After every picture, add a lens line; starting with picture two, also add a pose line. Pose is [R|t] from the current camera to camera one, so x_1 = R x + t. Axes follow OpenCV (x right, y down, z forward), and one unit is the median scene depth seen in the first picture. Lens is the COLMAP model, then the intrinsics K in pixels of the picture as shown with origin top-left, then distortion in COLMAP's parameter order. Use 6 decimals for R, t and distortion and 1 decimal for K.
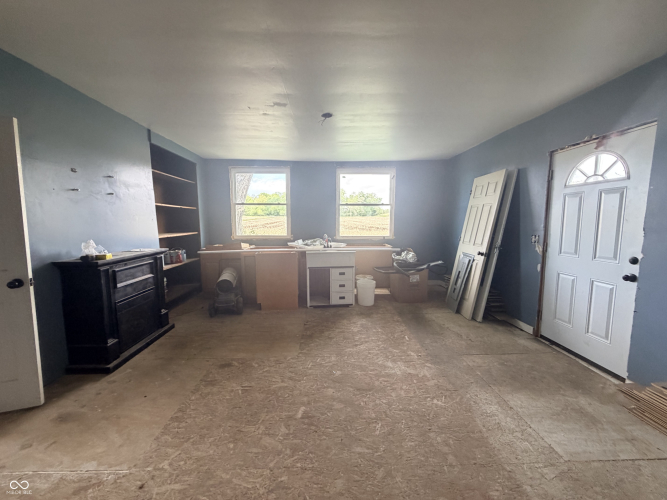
lens RADIAL K [[264.2, 0, 333.9], [0, 264.2, 249.9], [0, 0, 1]] dist [-0.002611, -0.000469]
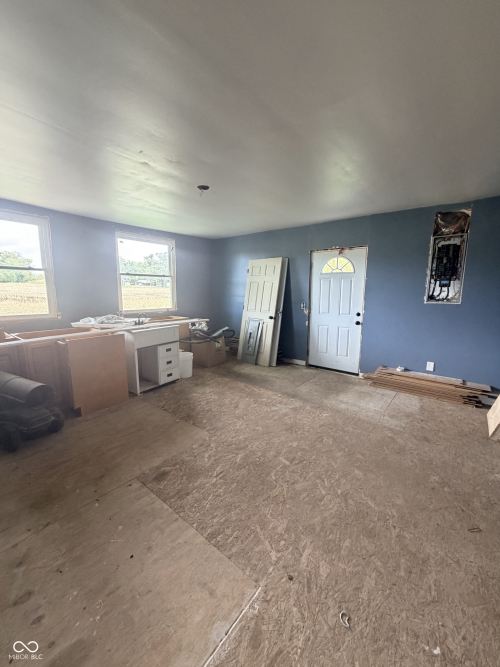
lens RADIAL K [[264.2, 0, 250.0], [0, 264.2, 331.2], [0, 0, 1]] dist [-0.002611, -0.000469]
pose [[0.652305, -0.112546, 0.749555, -0.651163], [0.077802, 0.993633, 0.081486, -0.042158], [-0.753953, 0.005163, 0.656908, 0.210503]]
